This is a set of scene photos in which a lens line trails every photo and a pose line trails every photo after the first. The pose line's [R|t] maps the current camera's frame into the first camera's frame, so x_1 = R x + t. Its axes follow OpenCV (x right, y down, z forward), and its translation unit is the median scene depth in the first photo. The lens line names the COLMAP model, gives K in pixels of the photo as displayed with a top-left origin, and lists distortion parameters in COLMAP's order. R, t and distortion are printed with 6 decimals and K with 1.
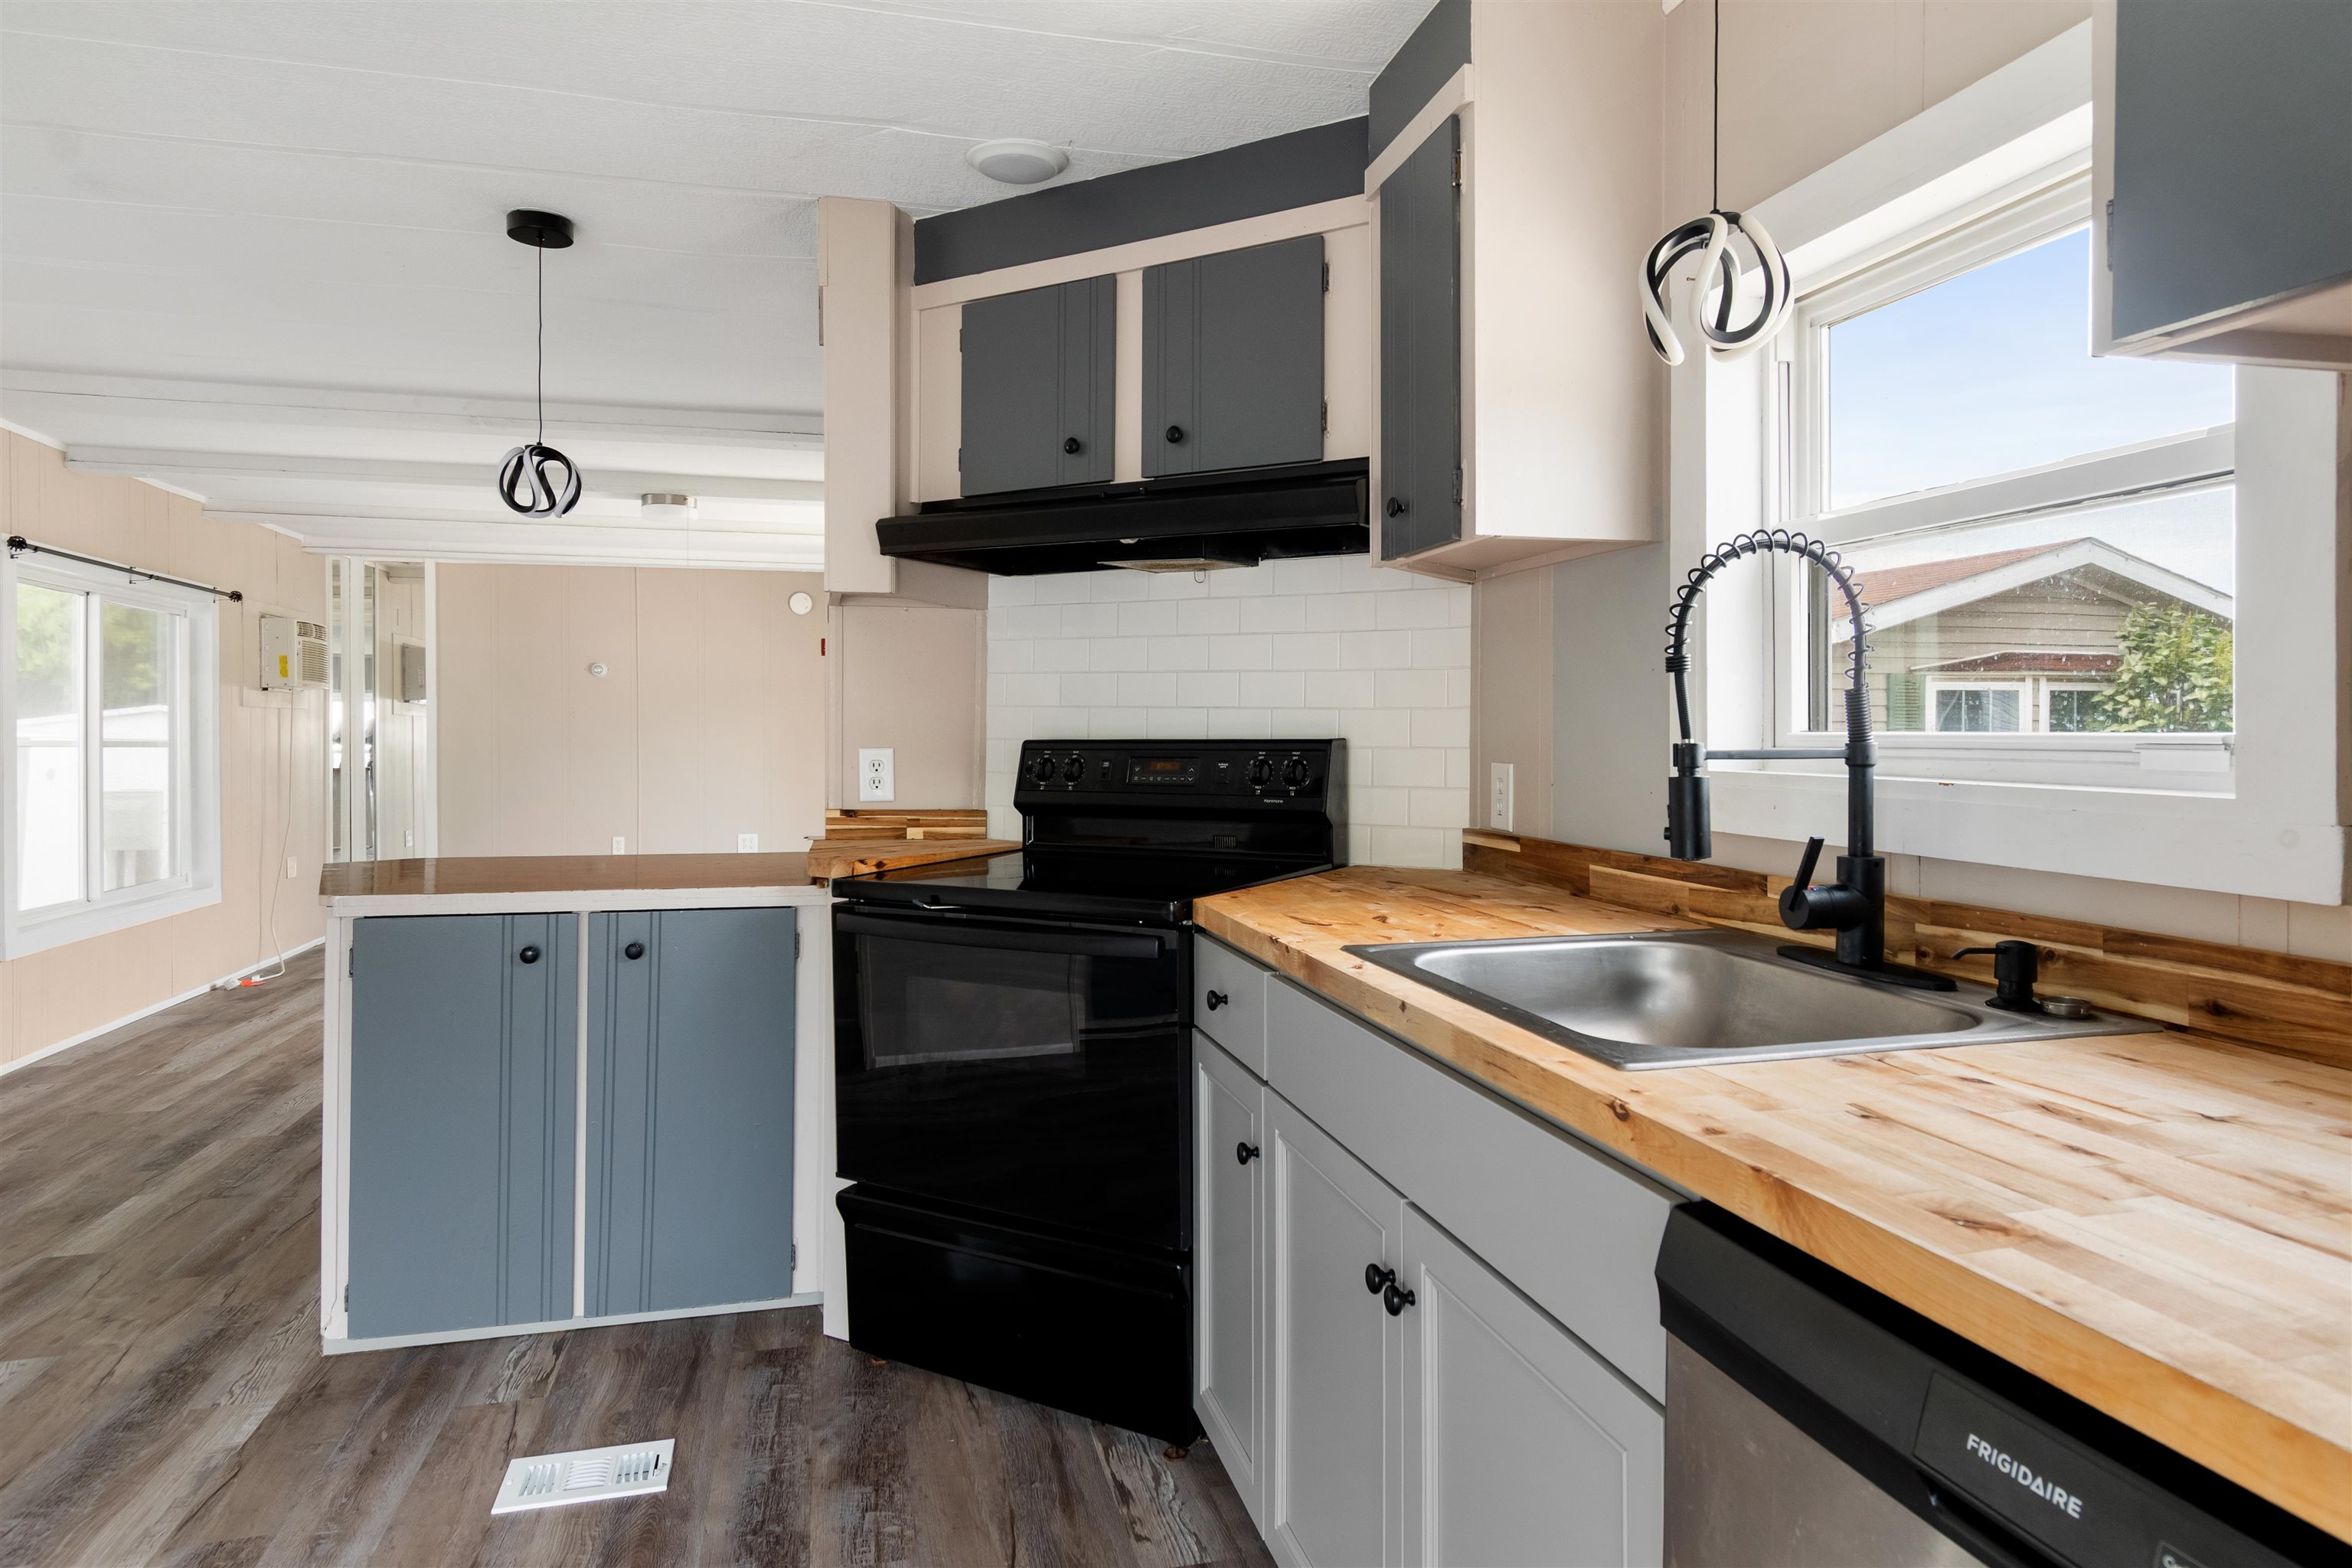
lens RADIAL K [[1366.0, 0, 1191.4], [0, 1366.0, 746.9], [0, 0, 1]] dist [0.002283, -0.000701]
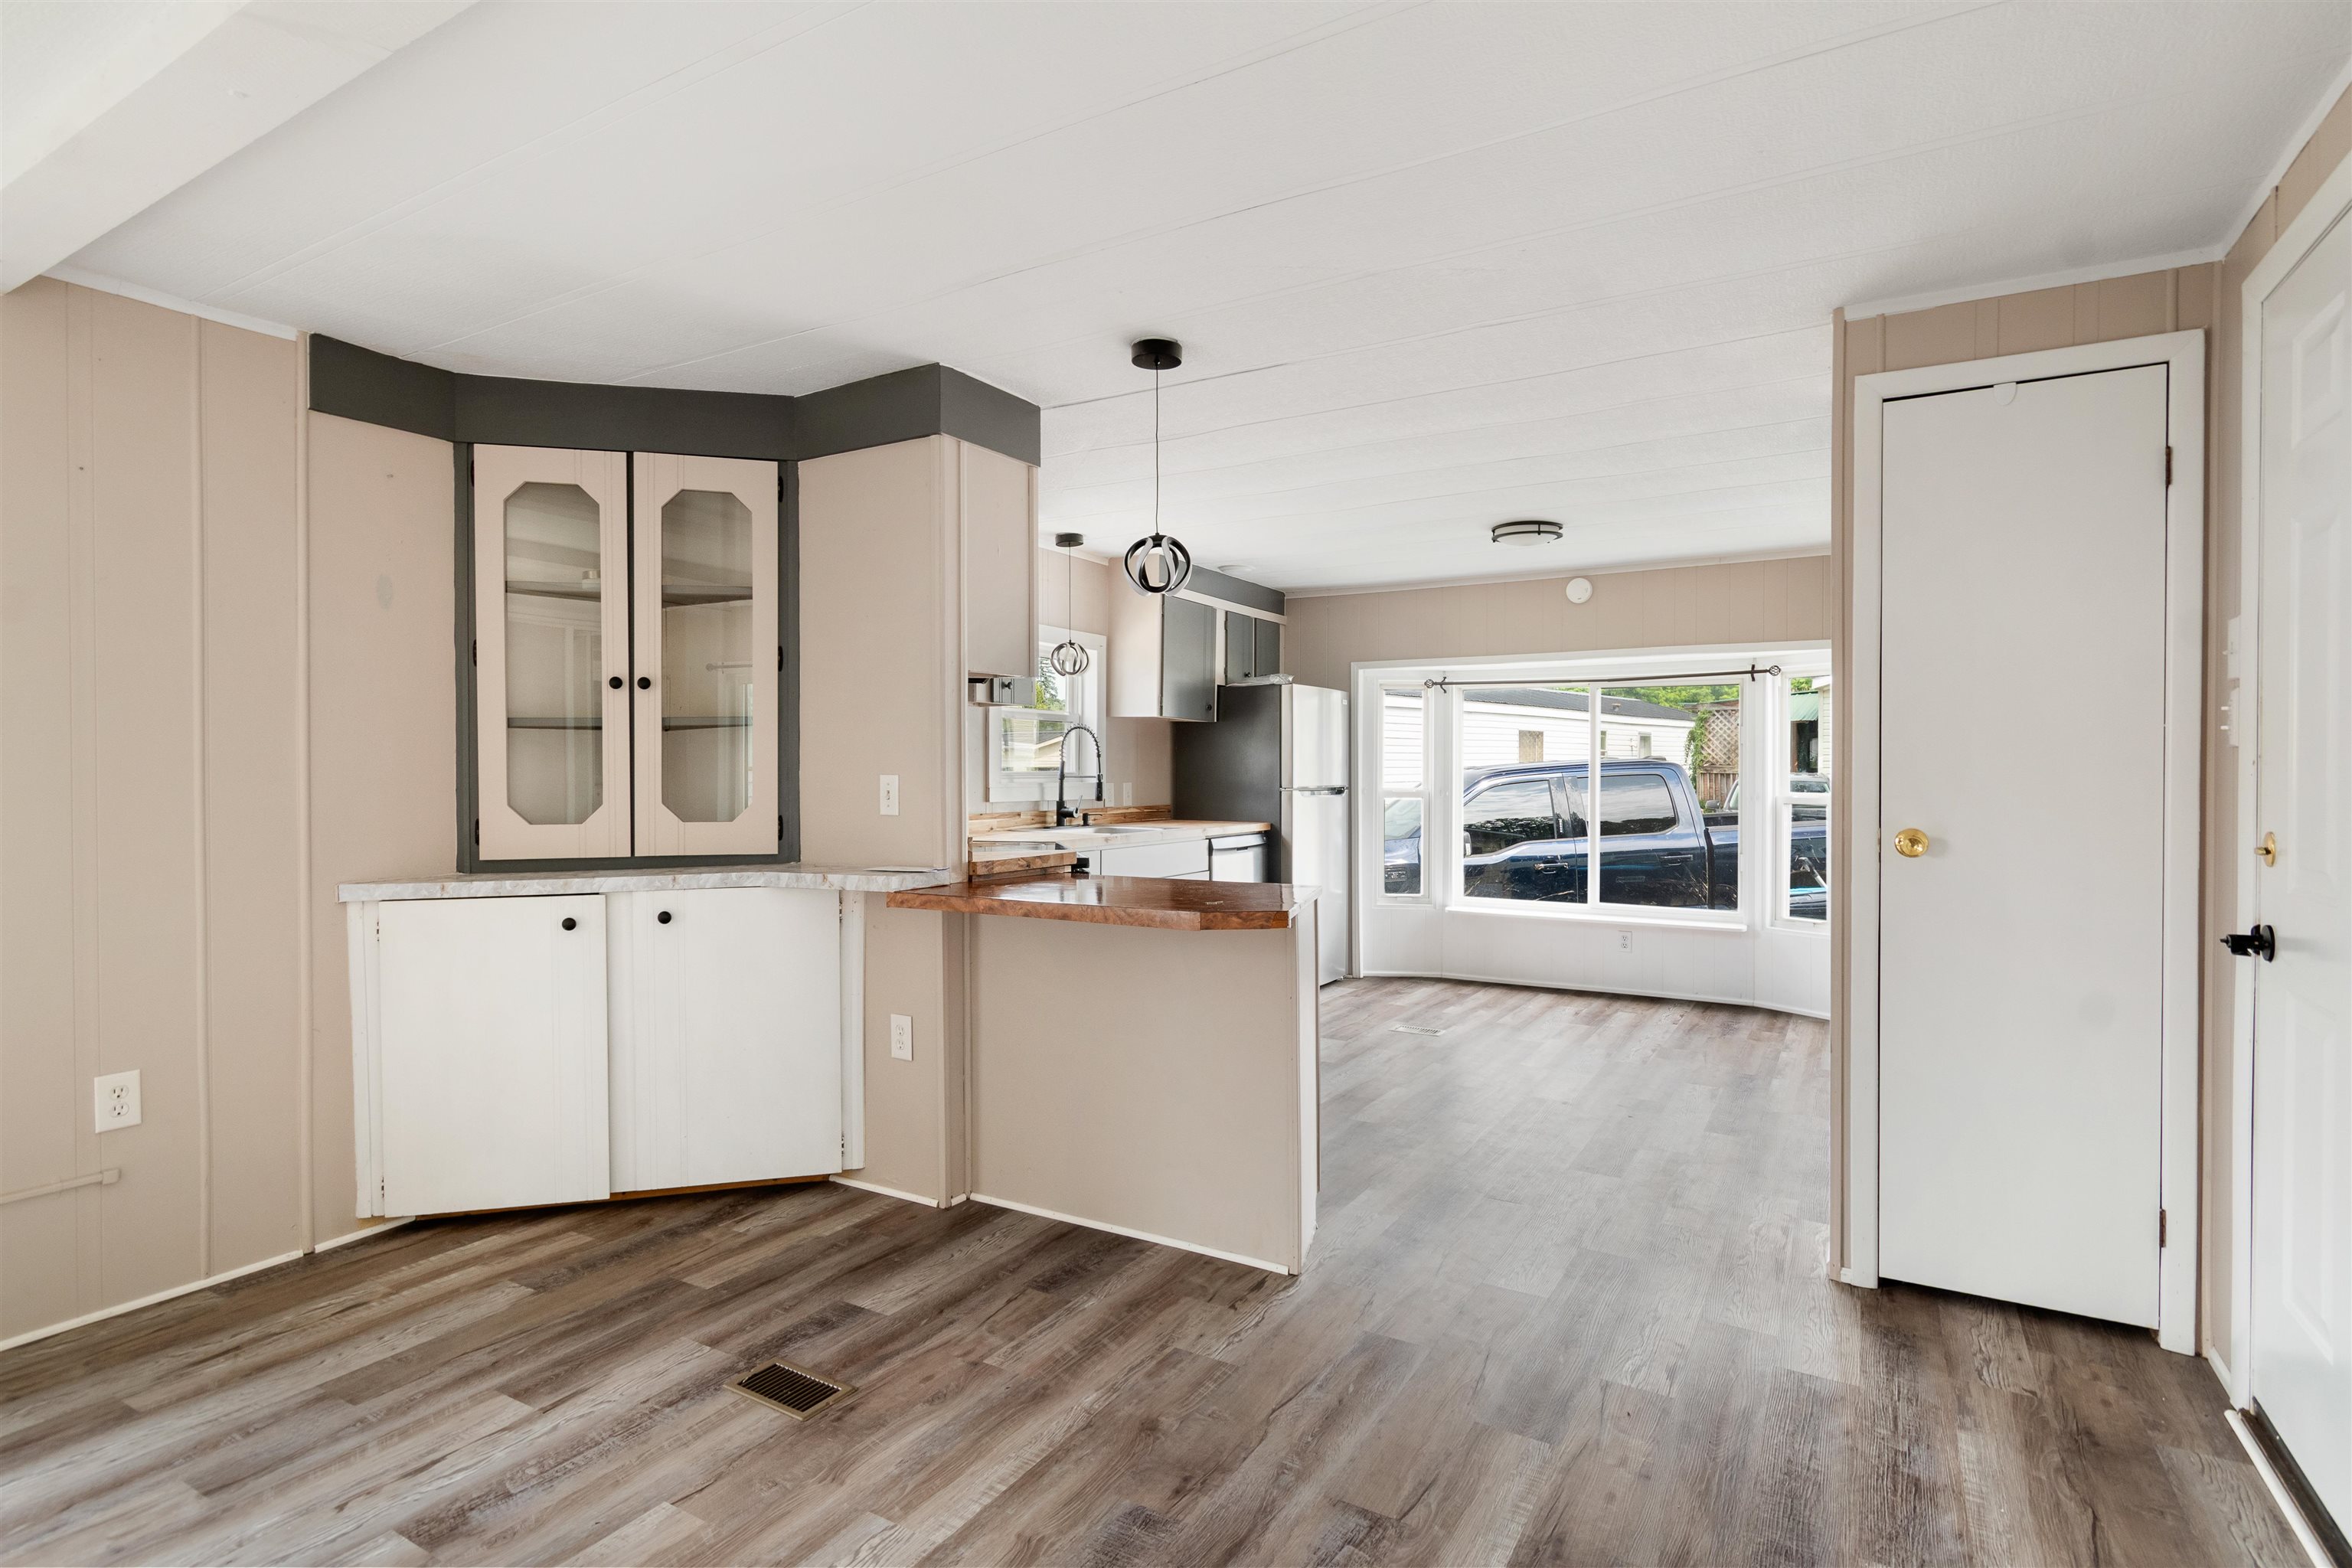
lens RADIAL K [[1156.6, 0, 1186.7], [0, 1156.6, 780.5], [0, 0, 1]] dist [0.000598, -0.001628]
pose [[-0.704765, -0.010425, 0.709364, -1.407588], [0.004772, 0.999800, 0.019434, -0.029995], [-0.709425, 0.017081, -0.704574, 1.965322]]
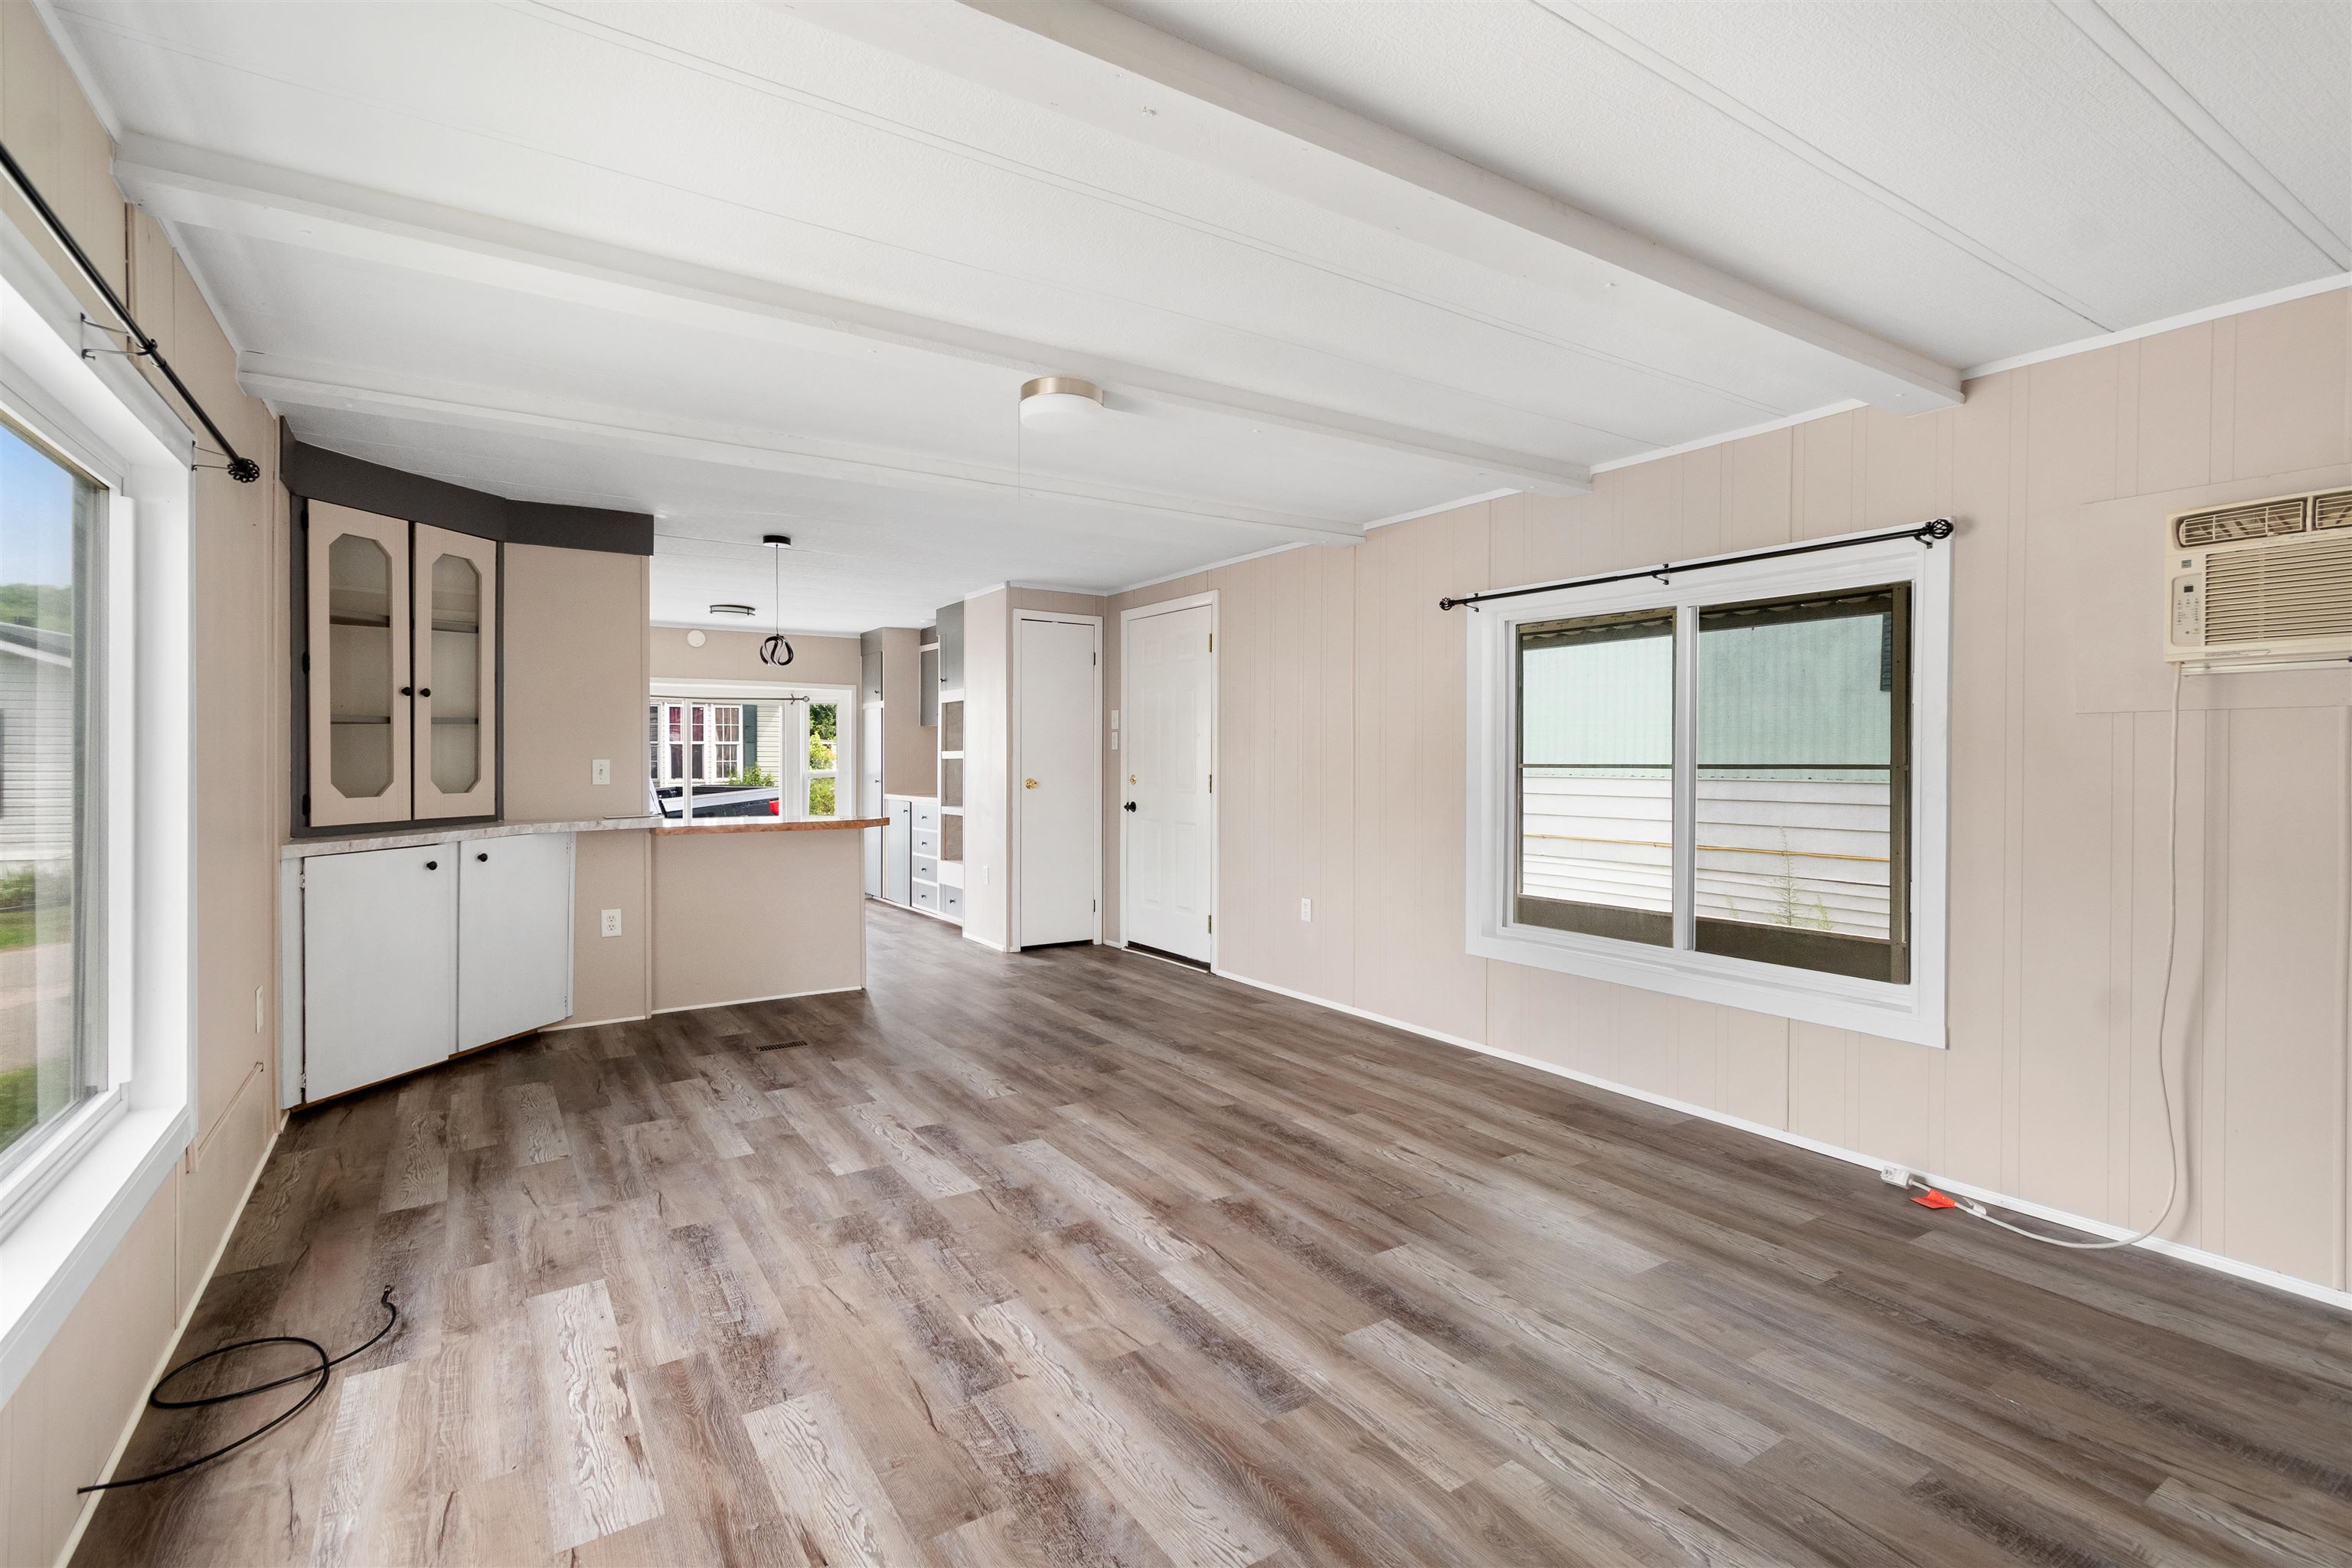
lens RADIAL K [[1093.2, 0, 1186.8], [0, 1093.2, 766.5], [0, 0, 1]] dist [0.001330, 0.000550]
pose [[-0.948334, -0.001469, -0.317269, -0.632816], [-0.006803, 0.999854, 0.015703, -0.037605], [0.317200, 0.017050, -0.948206, 3.450882]]
